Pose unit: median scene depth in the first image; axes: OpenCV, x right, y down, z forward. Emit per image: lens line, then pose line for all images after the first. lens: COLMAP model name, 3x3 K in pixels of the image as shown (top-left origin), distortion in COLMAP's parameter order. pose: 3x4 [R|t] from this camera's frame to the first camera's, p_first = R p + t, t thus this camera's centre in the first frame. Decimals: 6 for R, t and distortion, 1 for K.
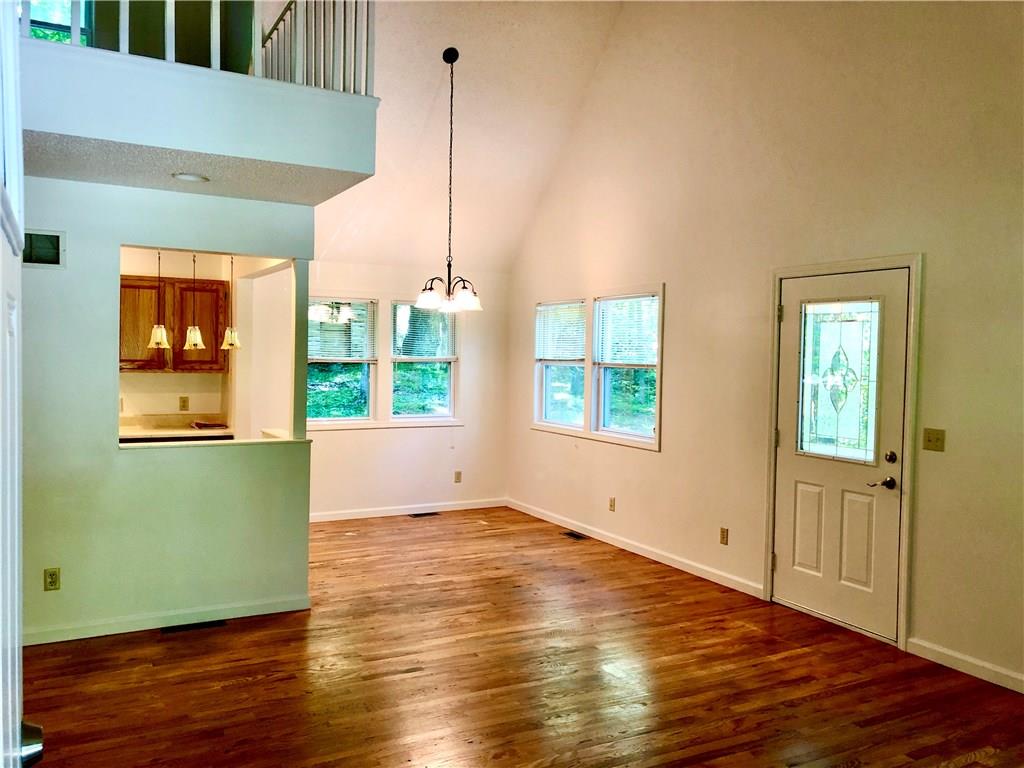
lens RADIAL K [[849.7, 0, 500.9], [0, 849.7, 384.1], [0, 0, 1]] dist [0.075986, -0.085248]
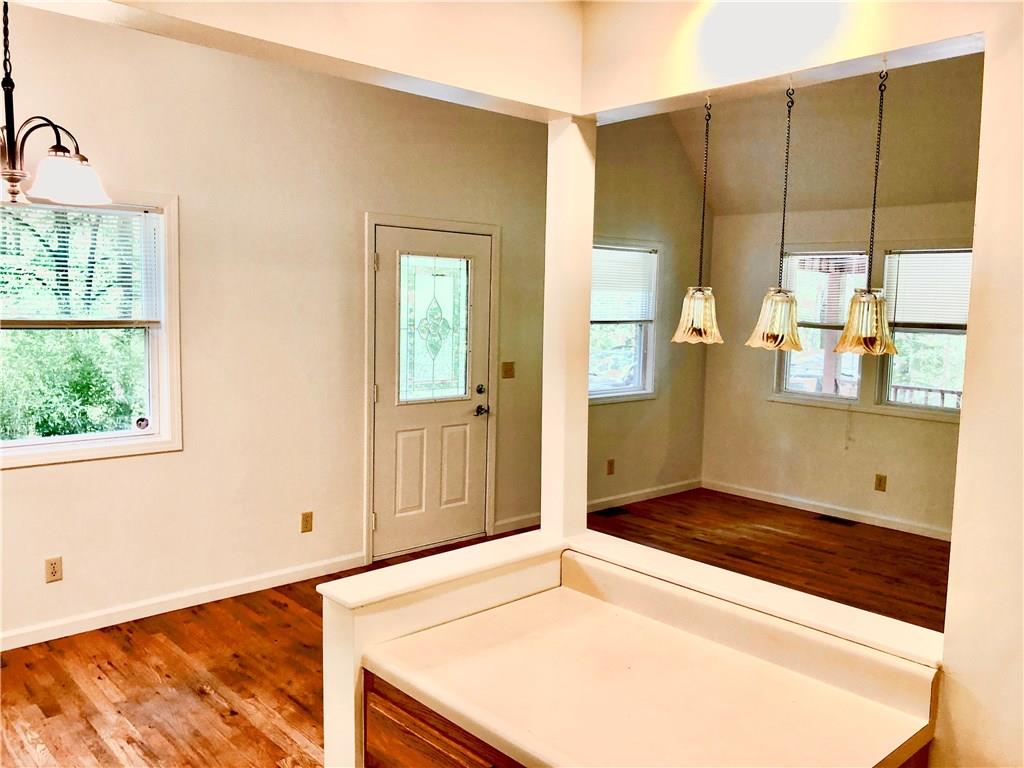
lens RADIAL K [[849.7, 0, 500.9], [0, 849.7, 384.1], [0, 0, 1]] dist [0.075986, -0.085248]
pose [[-0.270350, -0.114836, 0.955889, -0.649872], [0.009307, 0.992503, 0.121867, -0.064014], [-0.962717, 0.041844, -0.267254, 1.169485]]
